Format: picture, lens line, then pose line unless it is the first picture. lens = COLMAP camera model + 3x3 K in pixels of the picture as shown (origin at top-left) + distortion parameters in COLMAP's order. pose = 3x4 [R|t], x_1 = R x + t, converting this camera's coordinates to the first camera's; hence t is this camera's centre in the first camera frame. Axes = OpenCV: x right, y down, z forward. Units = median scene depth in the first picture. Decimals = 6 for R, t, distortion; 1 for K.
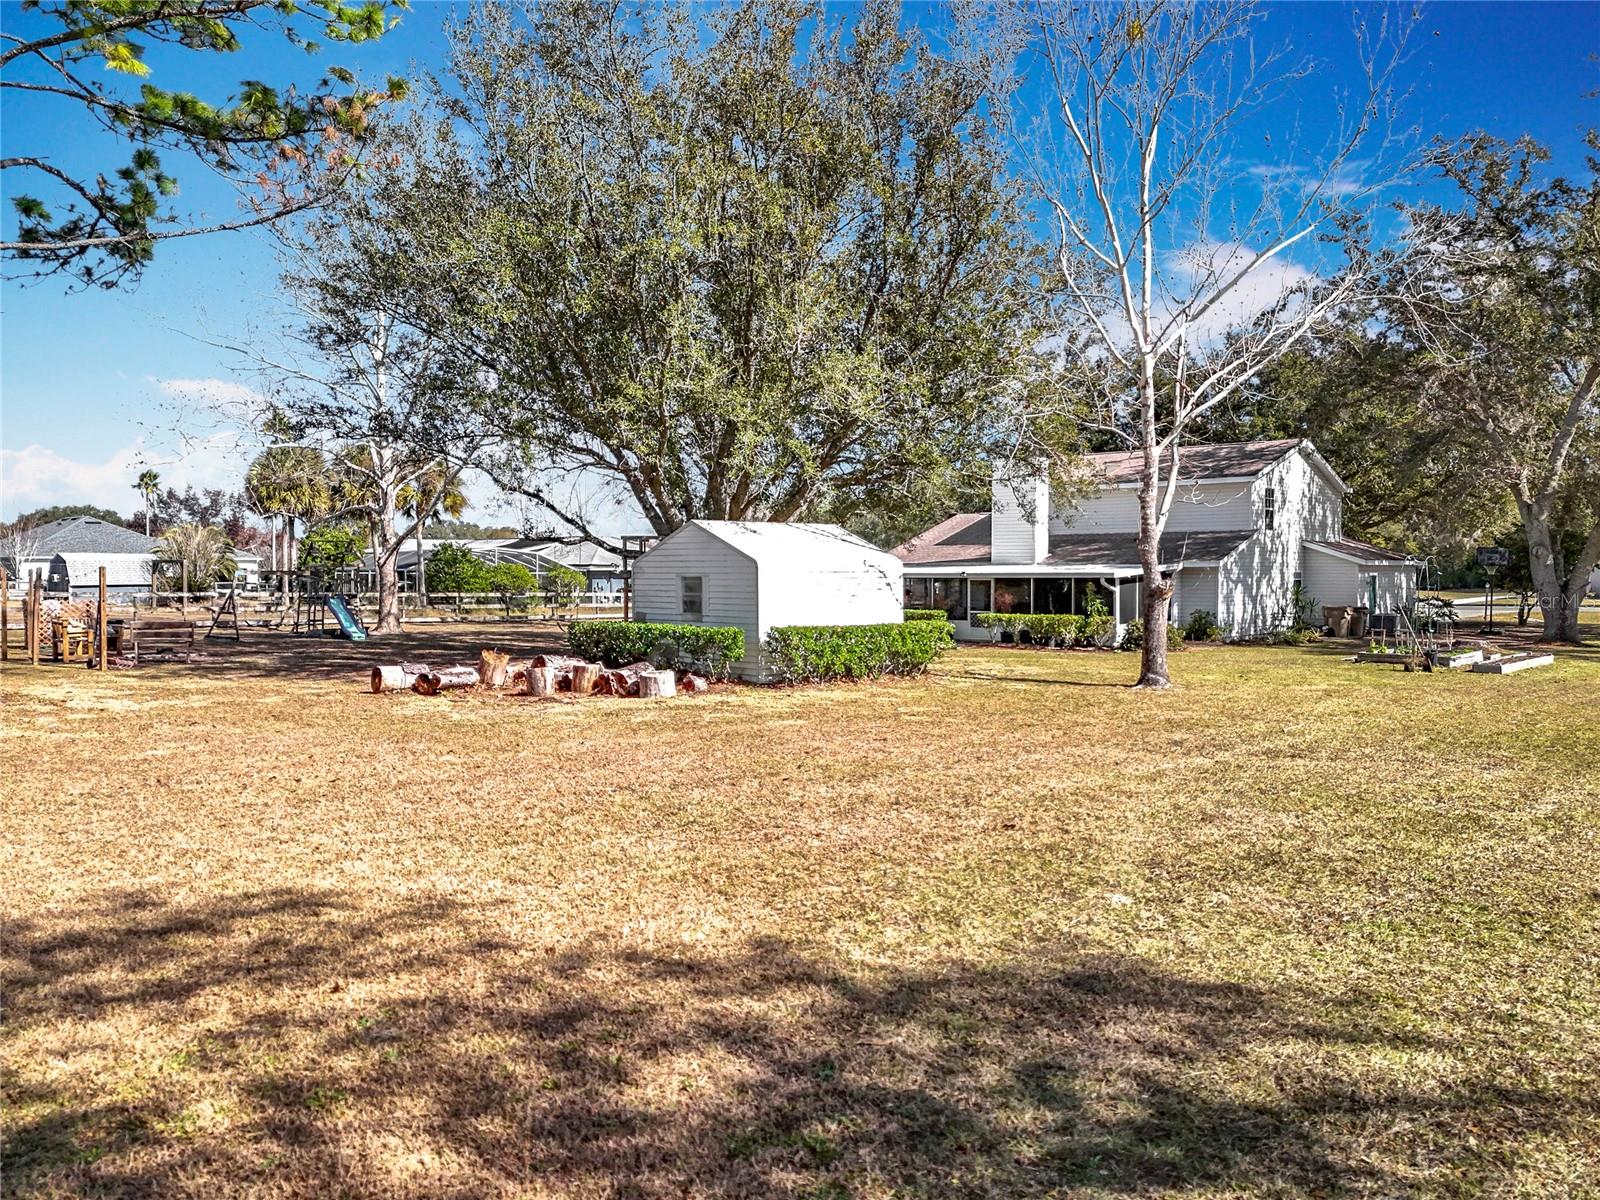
lens RADIAL K [[1163.6, 0, 800.0], [0, 1163.6, 600.0], [0, 0, 1]] dist [0.008473, 0.004495]
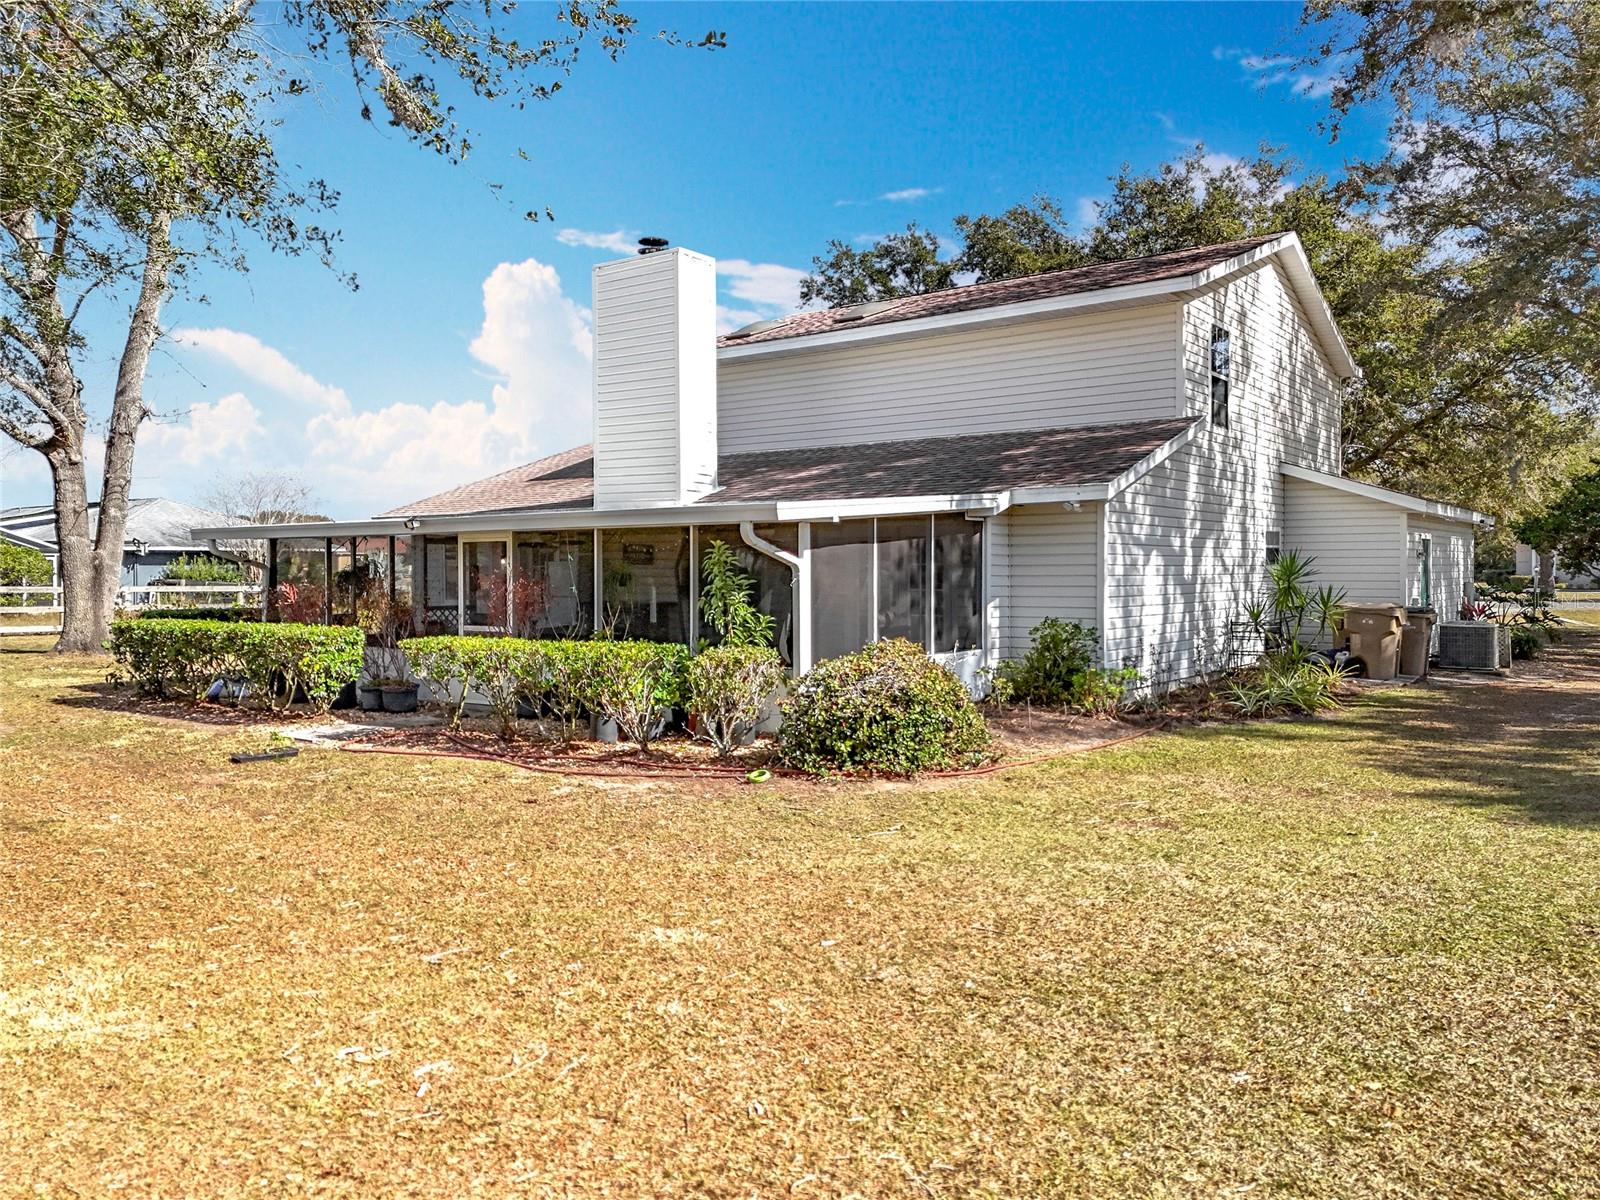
lens RADIAL K [[1163.6, 0, 800.0], [0, 1163.6, 600.0], [0, 0, 1]] dist [0.008473, 0.004495]
pose [[0.995776, -0.005557, 0.091652, 0.214173], [0.005567, 0.999984, 0.000153, 0.002074], [-0.091651, 0.000358, 0.995791, 0.597958]]
